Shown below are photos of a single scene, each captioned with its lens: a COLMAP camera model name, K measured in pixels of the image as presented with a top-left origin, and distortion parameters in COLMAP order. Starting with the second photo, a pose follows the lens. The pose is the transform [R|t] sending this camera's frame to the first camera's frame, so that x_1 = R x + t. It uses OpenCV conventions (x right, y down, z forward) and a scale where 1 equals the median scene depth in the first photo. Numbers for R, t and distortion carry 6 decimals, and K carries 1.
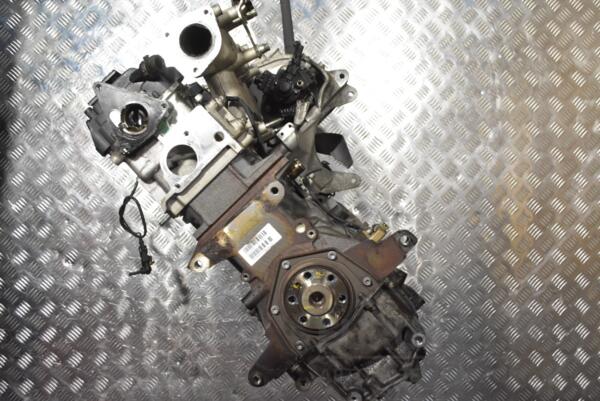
lens RADIAL K [[683.3, 0, 296.6], [0, 683.3, 202.0], [0, 0, 1]] dist [-0.033635, 0.000000]
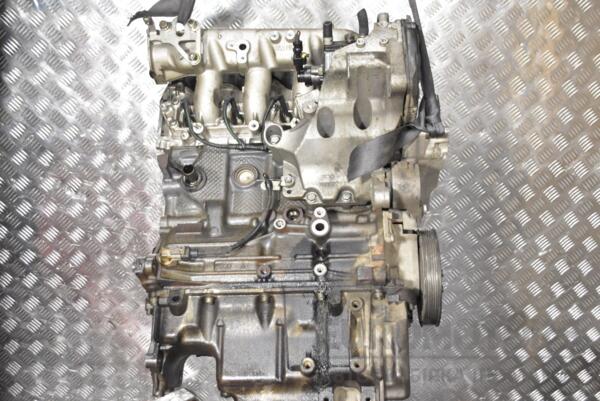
lens RADIAL K [[743.0, 0, 306.3], [0, 743.0, 200.6], [0, 0, 1]] dist [-0.037137, 0.000000]
pose [[0.996654, 0.081246, 0.008988, -0.006619], [-0.079897, 0.945031, 0.317070, -0.261955], [0.017267, -0.316727, 0.948360, -0.007320]]
